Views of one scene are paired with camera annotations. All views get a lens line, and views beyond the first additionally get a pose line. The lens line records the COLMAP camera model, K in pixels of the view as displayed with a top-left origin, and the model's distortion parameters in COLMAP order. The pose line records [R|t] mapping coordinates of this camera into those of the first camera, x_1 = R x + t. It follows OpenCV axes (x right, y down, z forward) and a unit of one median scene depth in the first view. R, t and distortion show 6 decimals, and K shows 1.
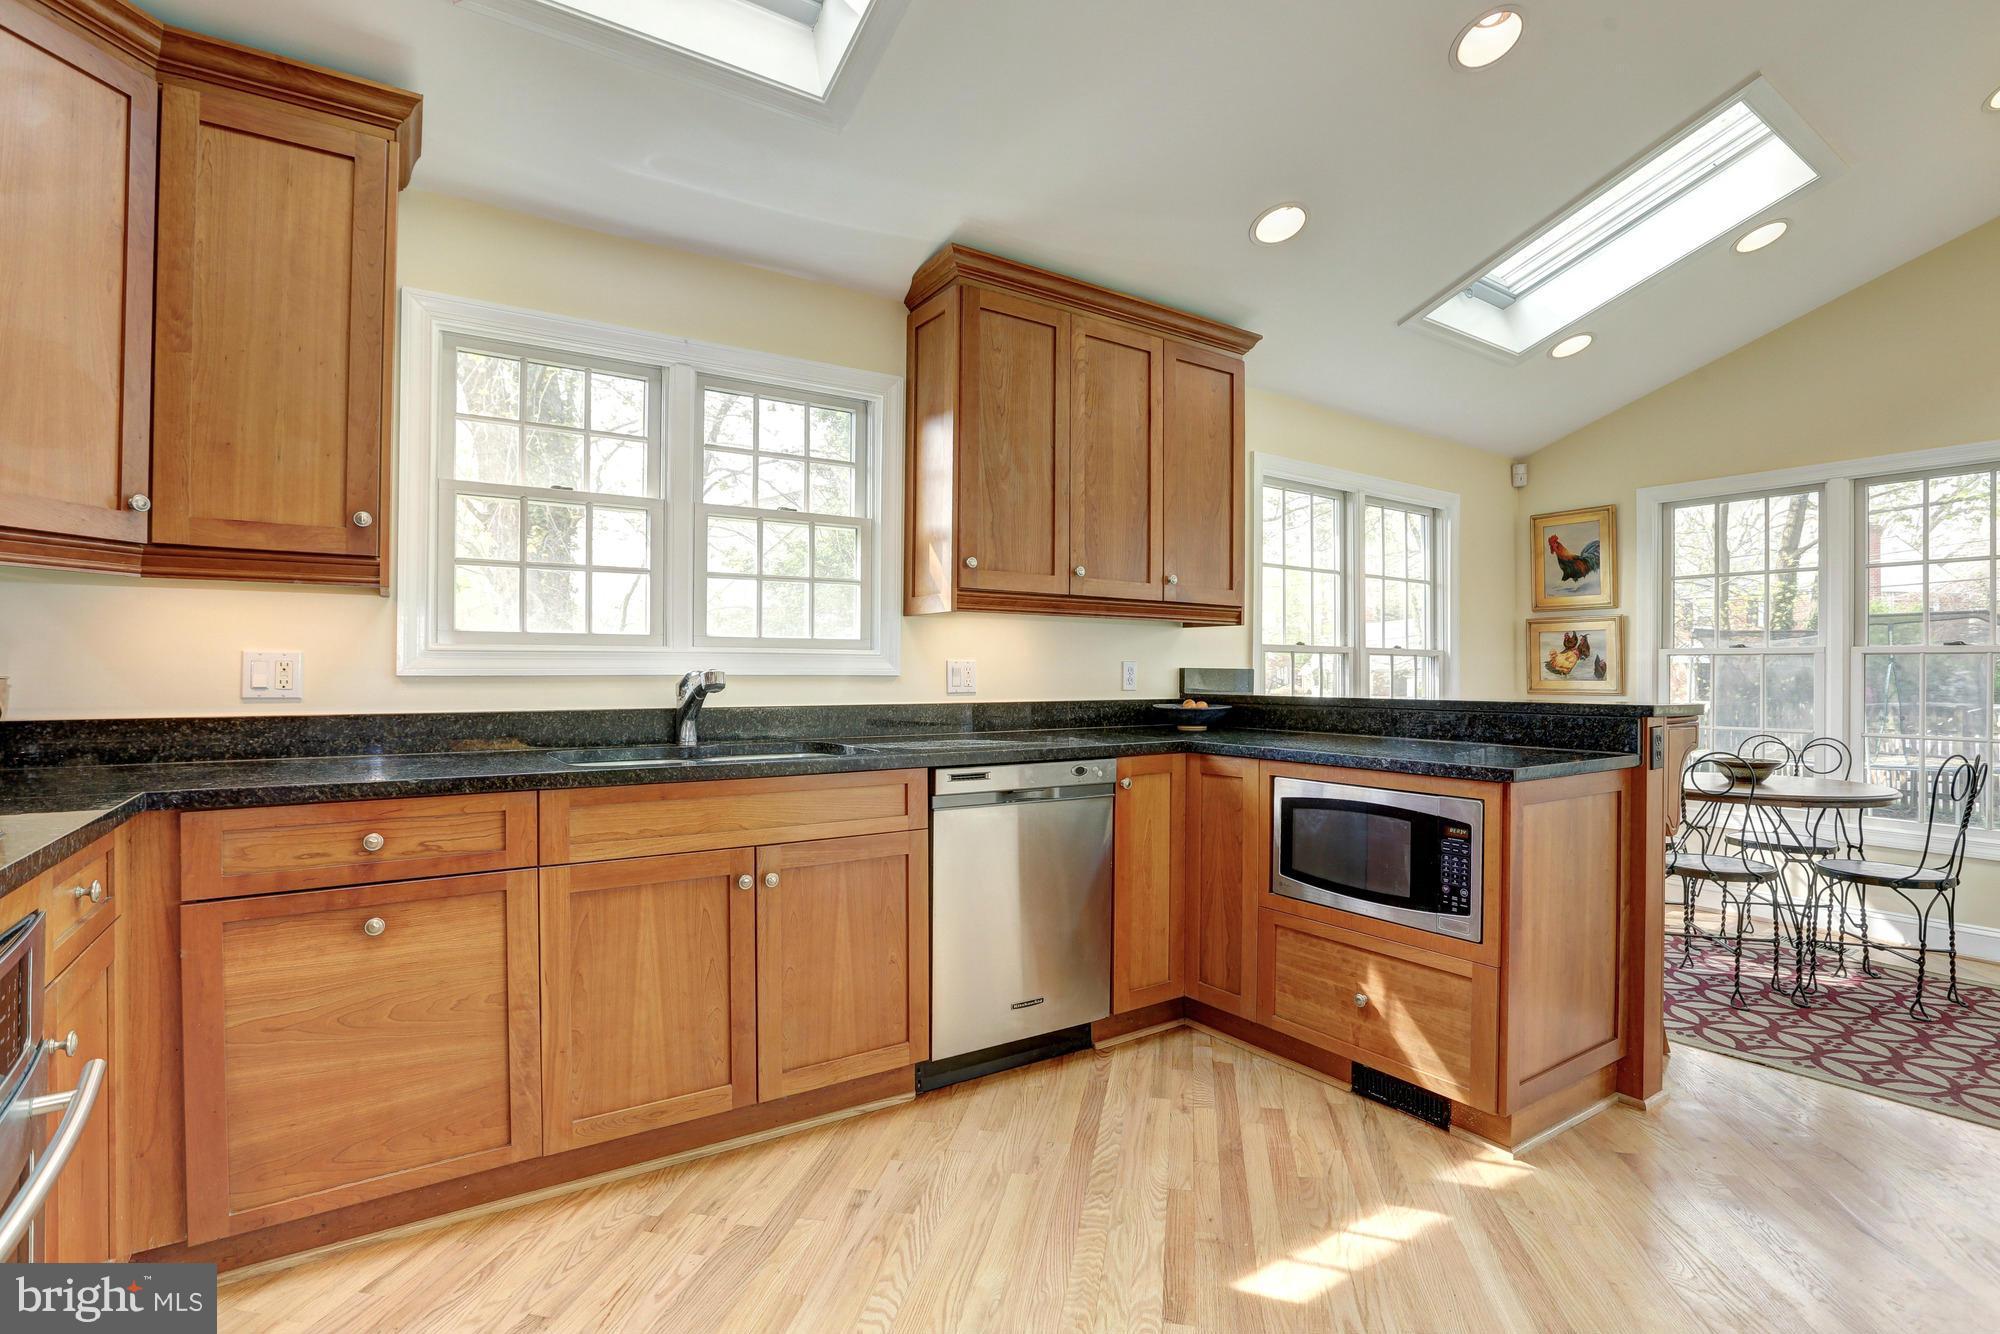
lens RADIAL K [[939.4, 0, 1000.0], [0, 939.4, 667.0], [0, 0, 1]] dist [-0.051772, 0.015690]
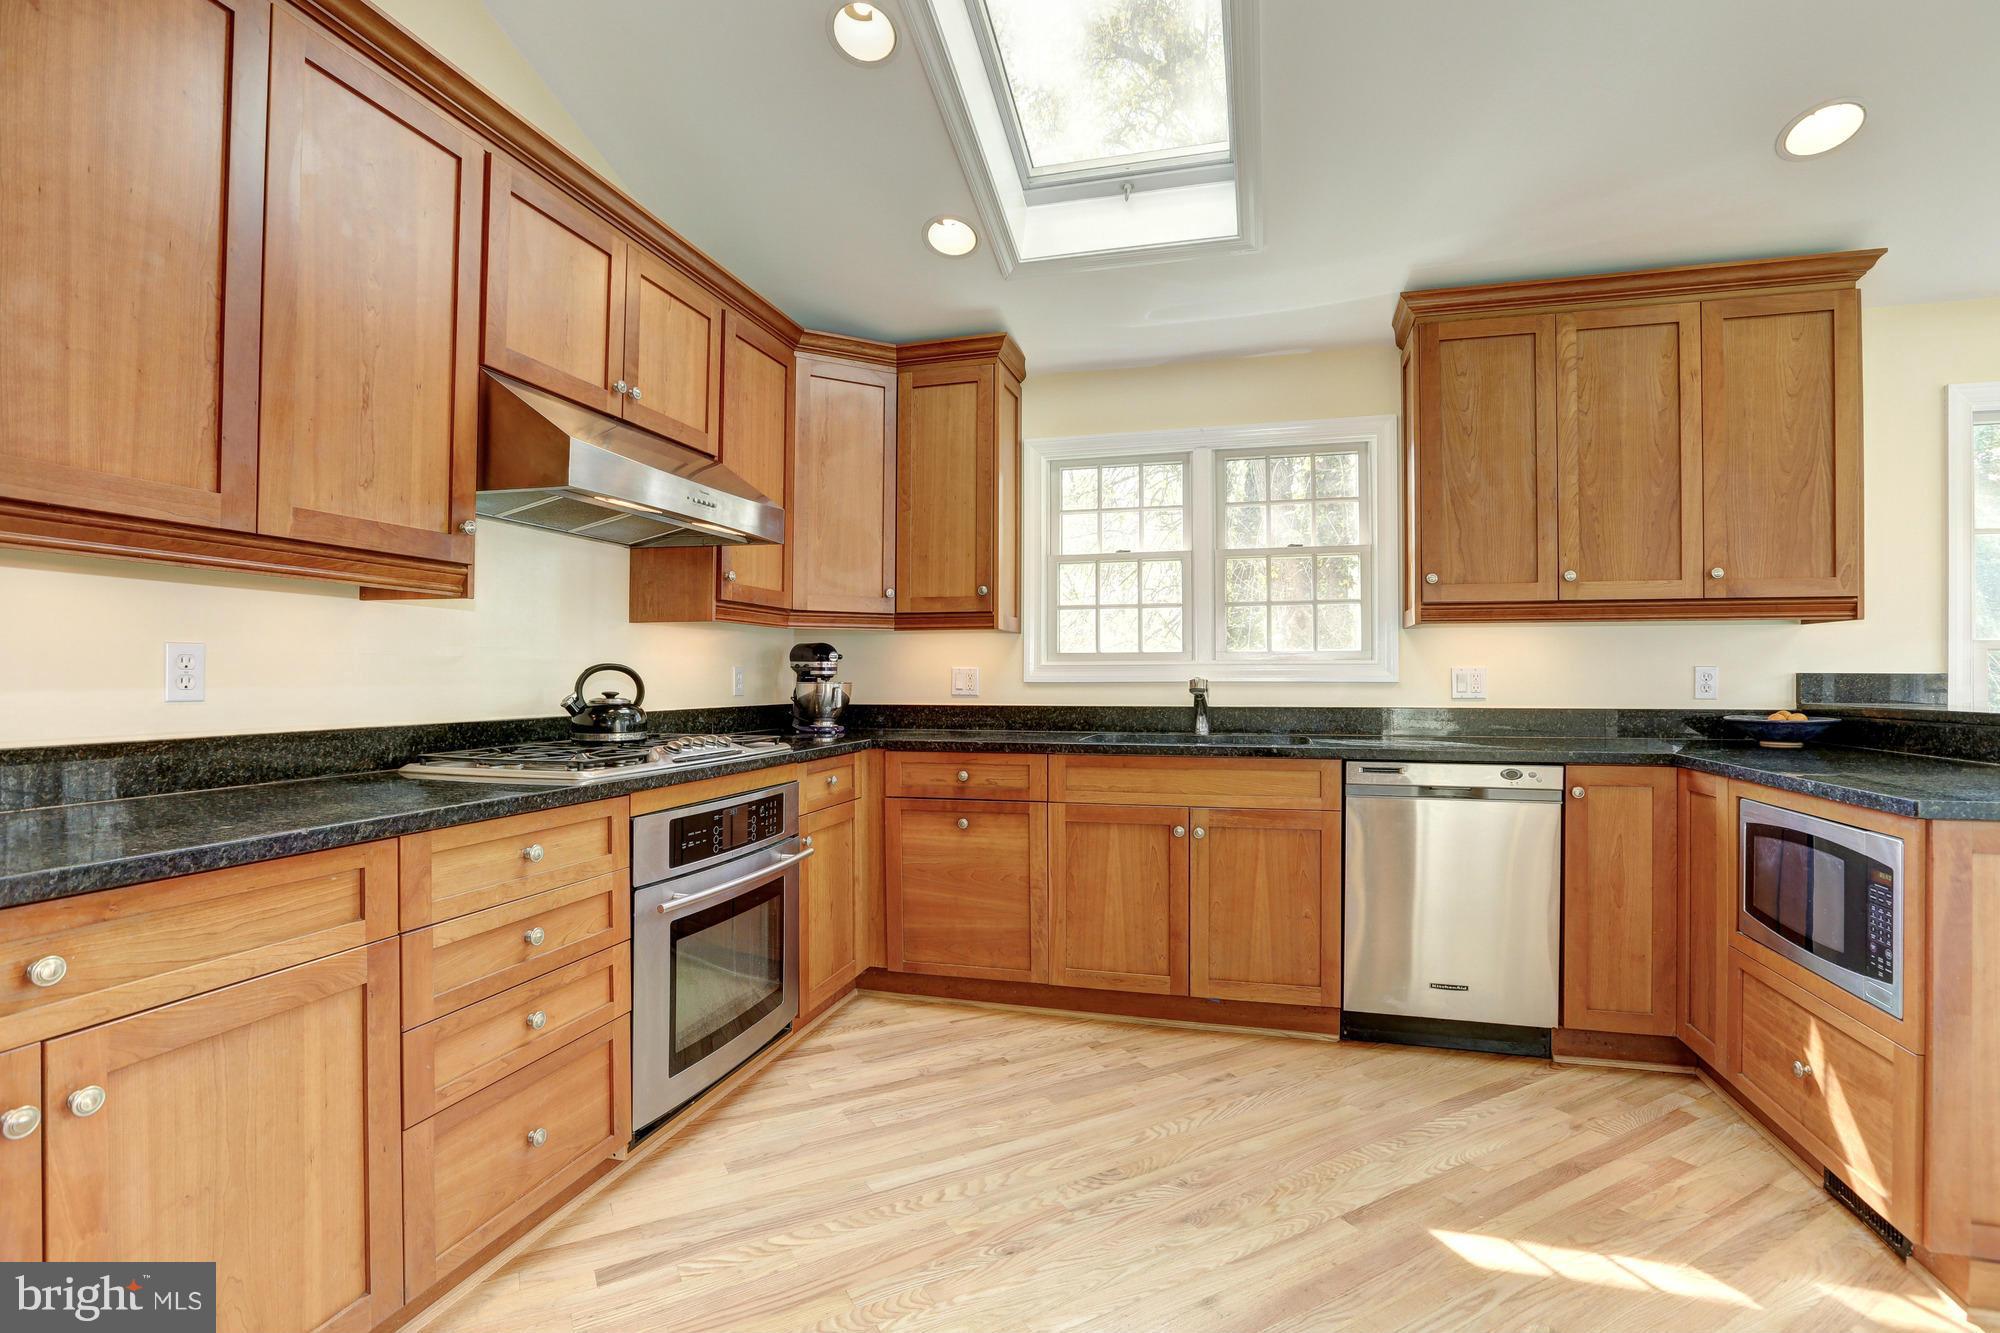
lens RADIAL K [[922.1, 0, 1013.7], [0, 922.1, 667.1], [0, 0, 1]] dist [-0.049657, 0.016768]
pose [[0.655115, -0.011013, -0.755449, 0.553358], [0.005984, 0.999938, -0.009388, -0.001940], [0.755506, 0.001630, 0.655140, -0.072423]]
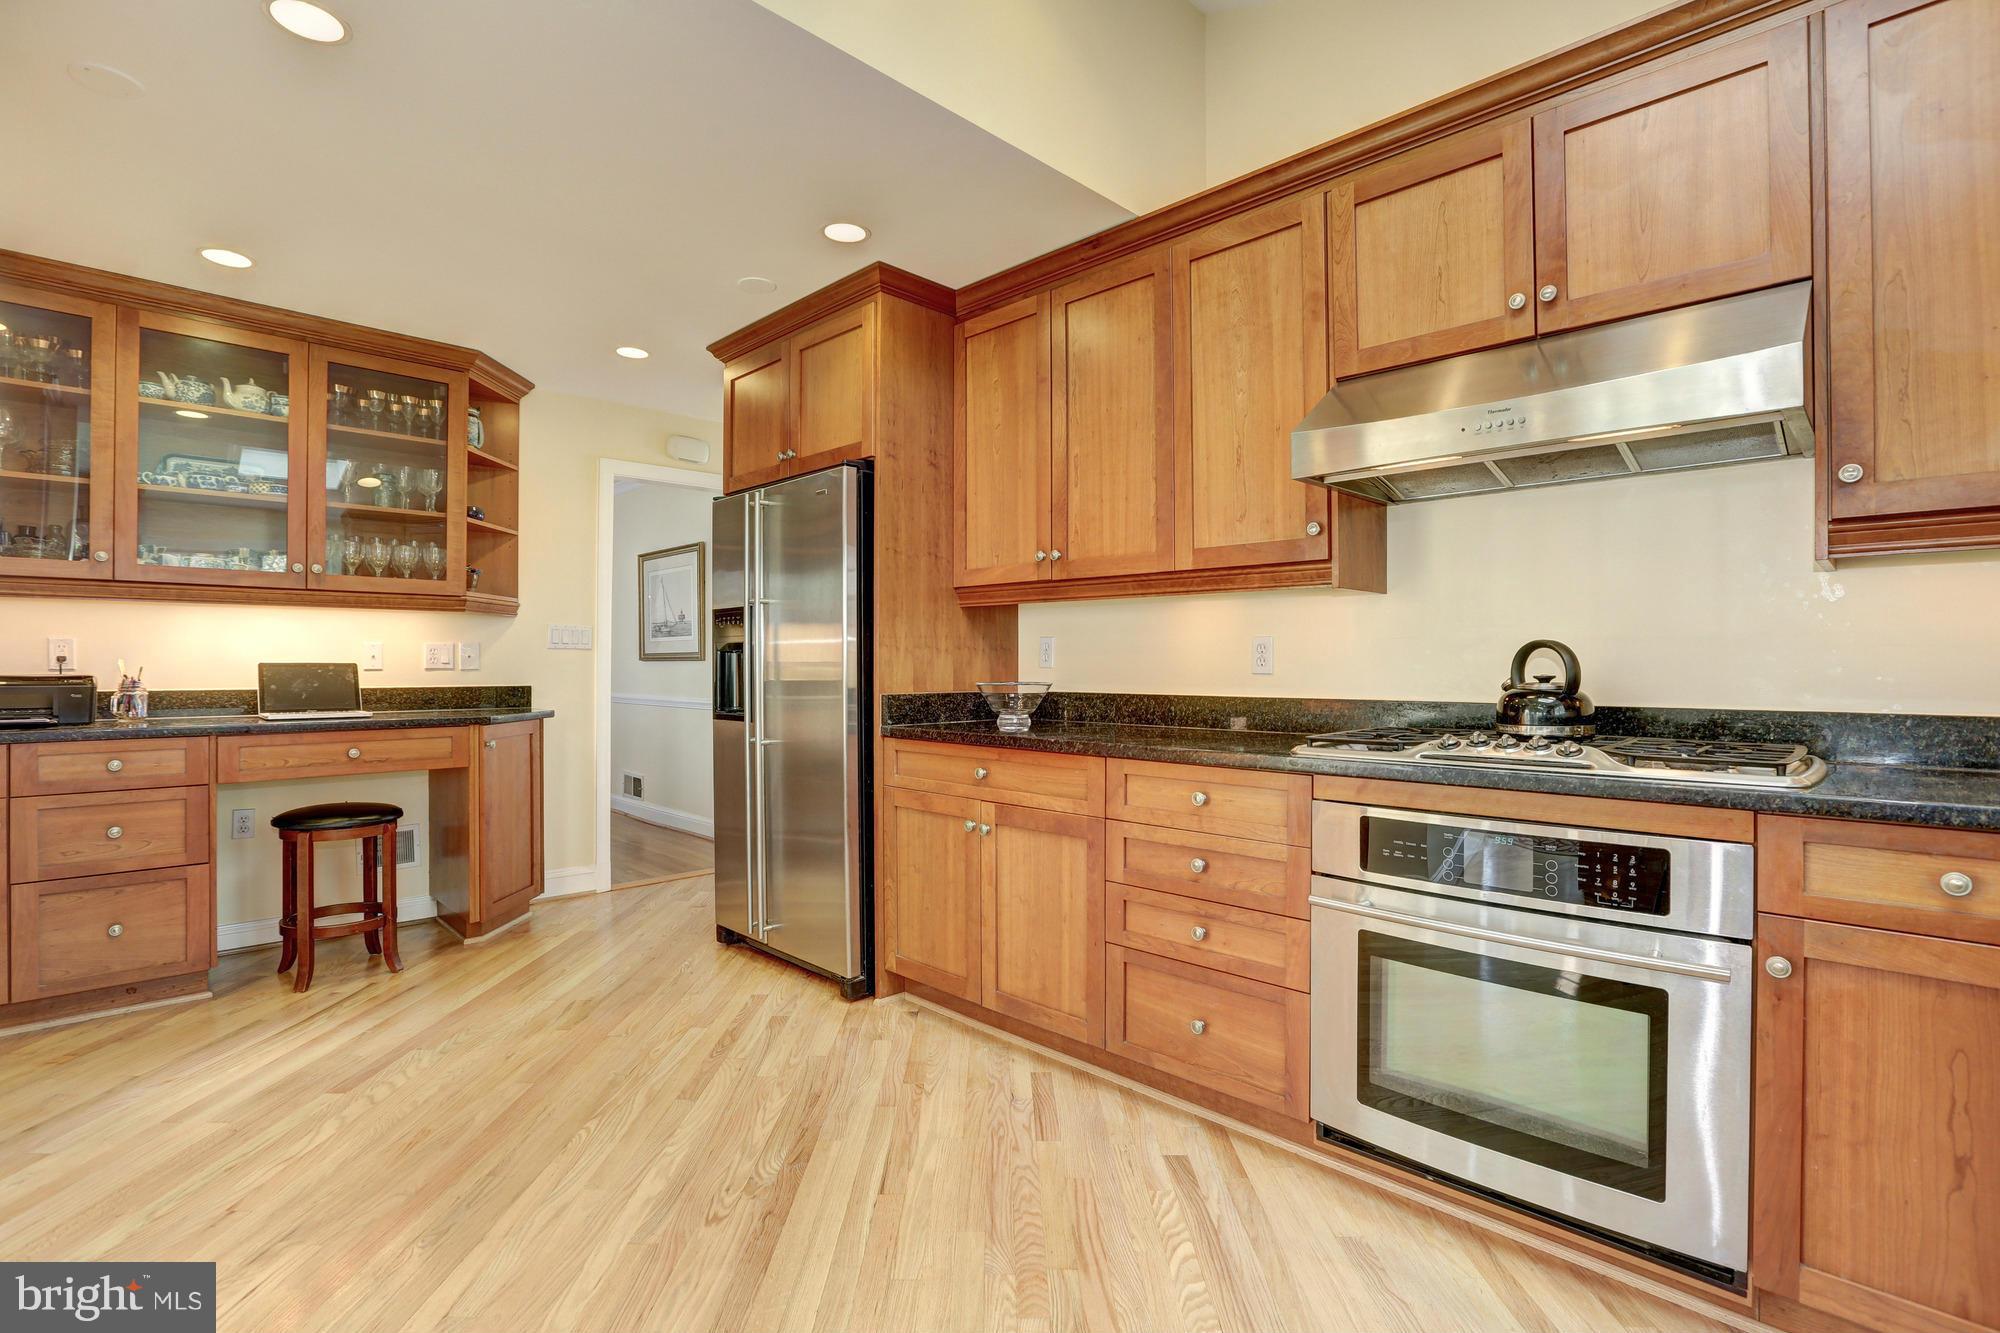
lens RADIAL K [[922.1, 0, 1013.7], [0, 922.1, 667.1], [0, 0, 1]] dist [-0.049657, 0.016768]
pose [[-0.977607, -0.005591, -0.210366, 0.111675], [-0.004810, 0.999980, -0.004225, 0.012960], [0.210386, -0.003118, -0.977614, 1.000835]]
